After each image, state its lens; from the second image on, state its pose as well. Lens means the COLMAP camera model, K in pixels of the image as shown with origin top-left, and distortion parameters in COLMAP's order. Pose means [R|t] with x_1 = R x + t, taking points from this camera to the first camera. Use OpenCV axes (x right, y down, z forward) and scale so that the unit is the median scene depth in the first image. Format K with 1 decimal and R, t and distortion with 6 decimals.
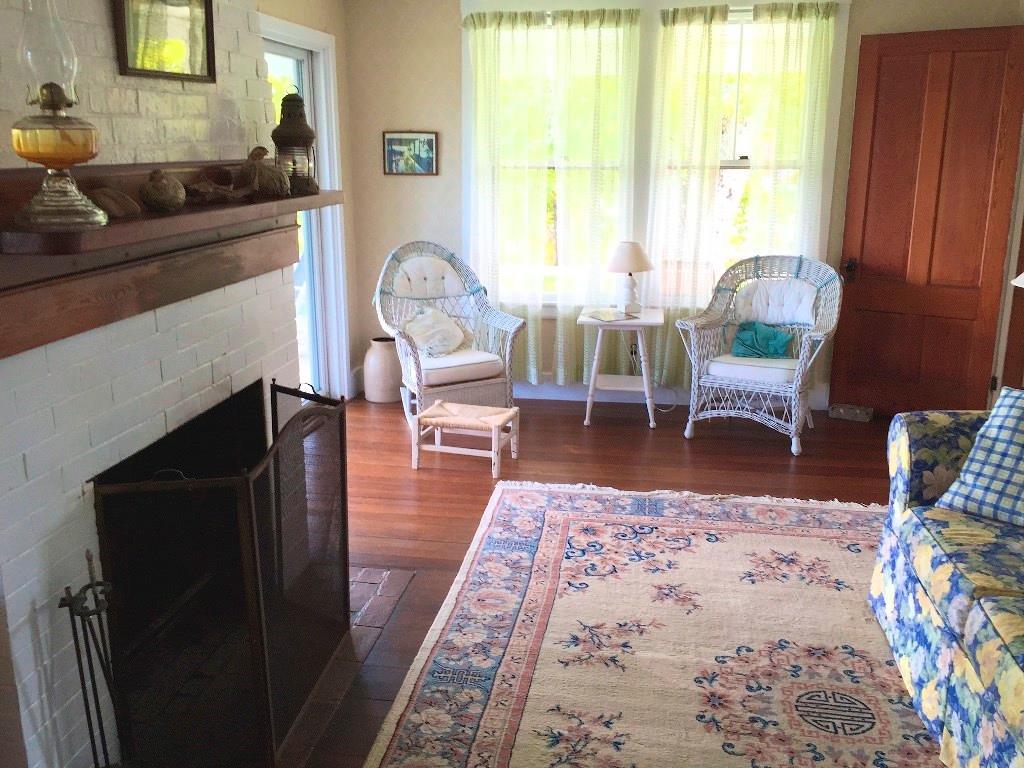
lens RADIAL K [[894.2, 0, 511.6], [0, 894.2, 383.4], [0, 0, 1]] dist [0.016174, -0.000887]
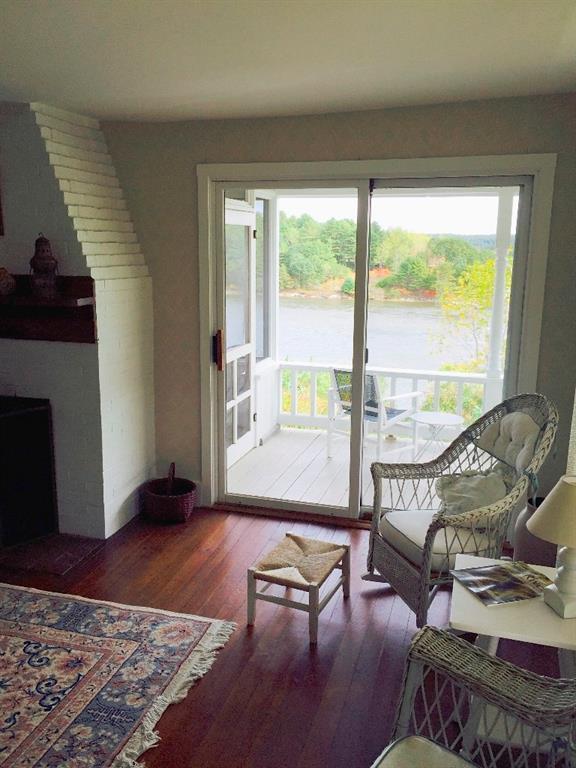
lens RADIAL K [[670.7, 0, 286.9], [0, 670.7, 382.4], [0, 0, 1]] dist [0.016174, -0.000887]
pose [[-0.129482, 0.196212, -0.971975, 0.709417], [-0.259214, 0.939443, 0.224176, -0.346452], [0.957101, 0.280976, -0.070780, 1.187195]]
